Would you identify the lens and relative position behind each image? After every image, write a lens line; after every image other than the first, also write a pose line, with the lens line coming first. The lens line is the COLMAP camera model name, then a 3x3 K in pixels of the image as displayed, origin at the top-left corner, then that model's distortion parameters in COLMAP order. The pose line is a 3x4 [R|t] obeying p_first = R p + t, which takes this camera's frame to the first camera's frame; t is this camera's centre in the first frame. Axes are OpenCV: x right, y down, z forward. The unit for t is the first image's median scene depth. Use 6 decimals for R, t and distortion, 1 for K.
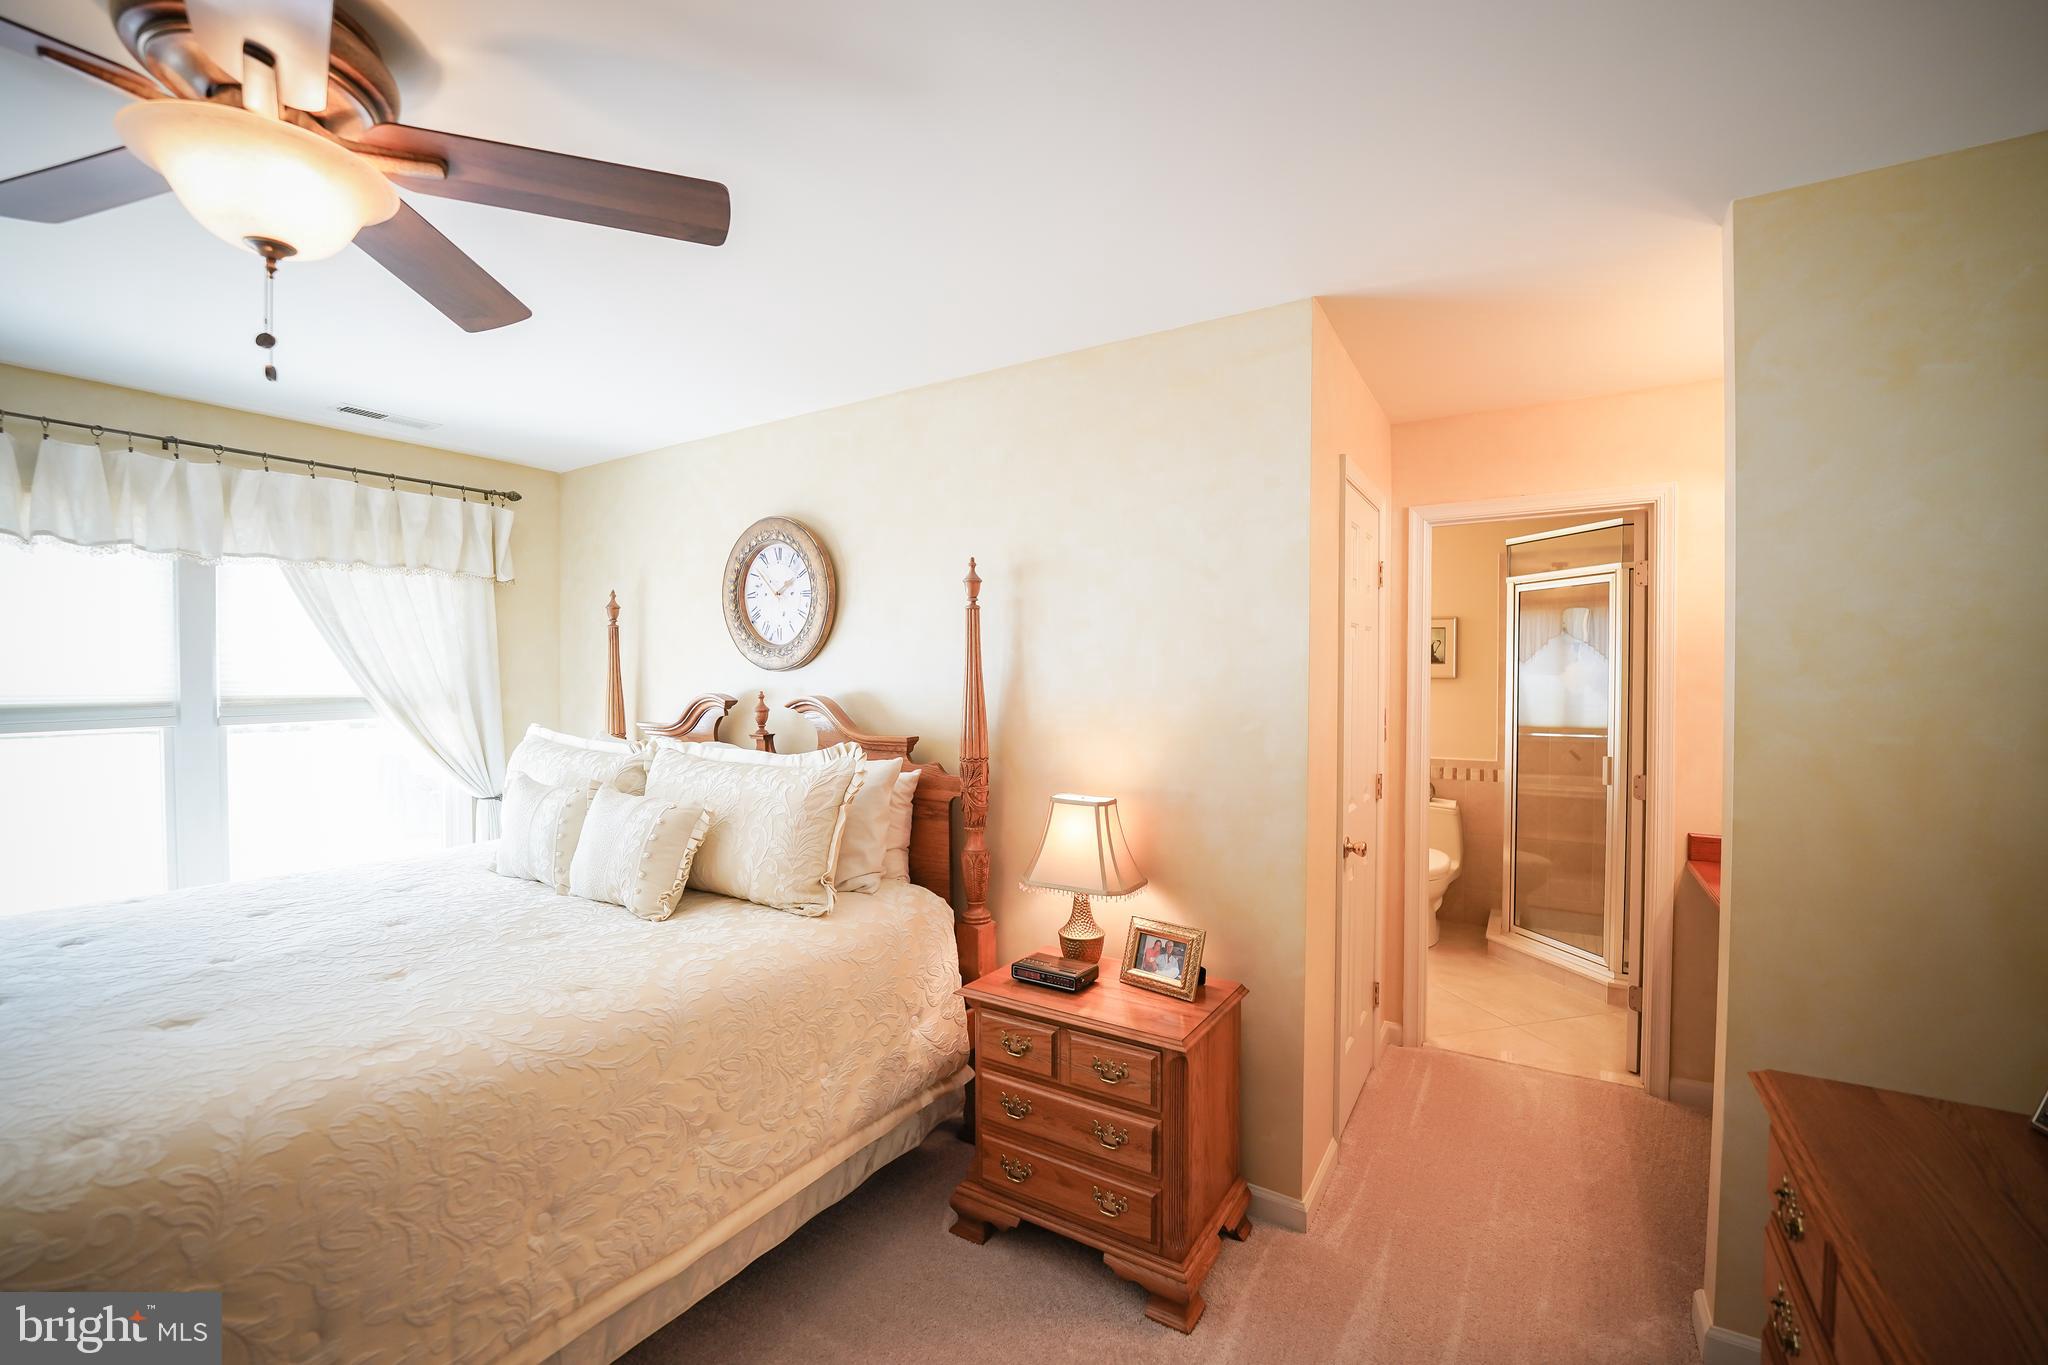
lens RADIAL K [[837.6, 0, 1016.3], [0, 837.6, 682.1], [0, 0, 1]] dist [-0.000218, 0.000131]
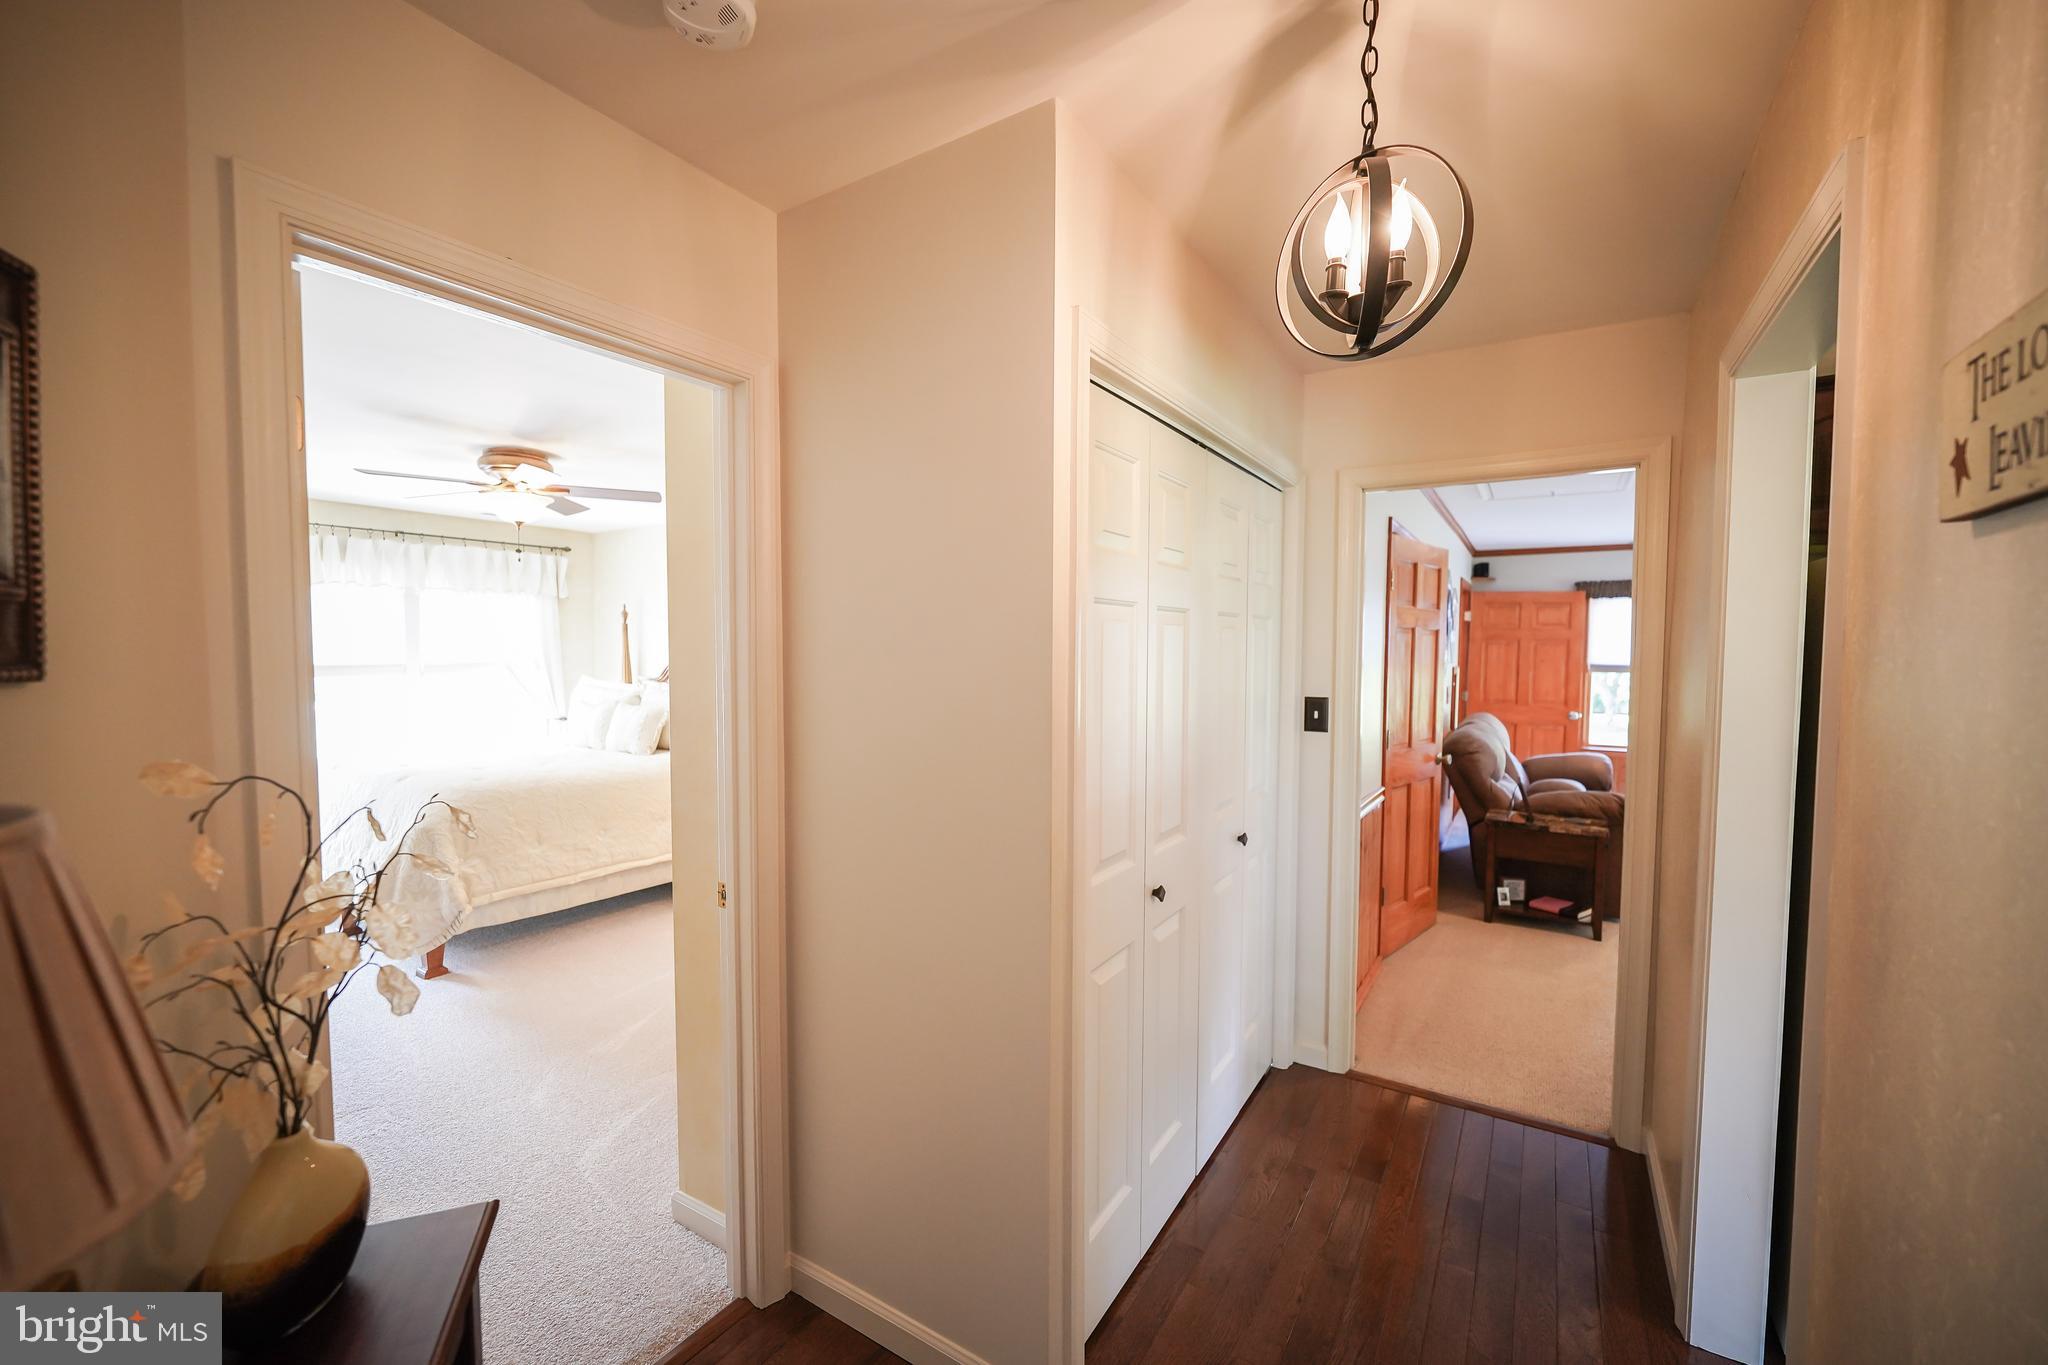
lens RADIAL K [[837.6, 0, 1030.7], [0, 837.6, 688.0], [0, 0, 1]] dist [-0.000218, 0.000131]
pose [[1.000000, 0.000021, -0.000511, 0.470705], [-0.000003, 0.999365, 0.035626, 0.009637], [0.000512, -0.035626, 0.999365, -0.964494]]
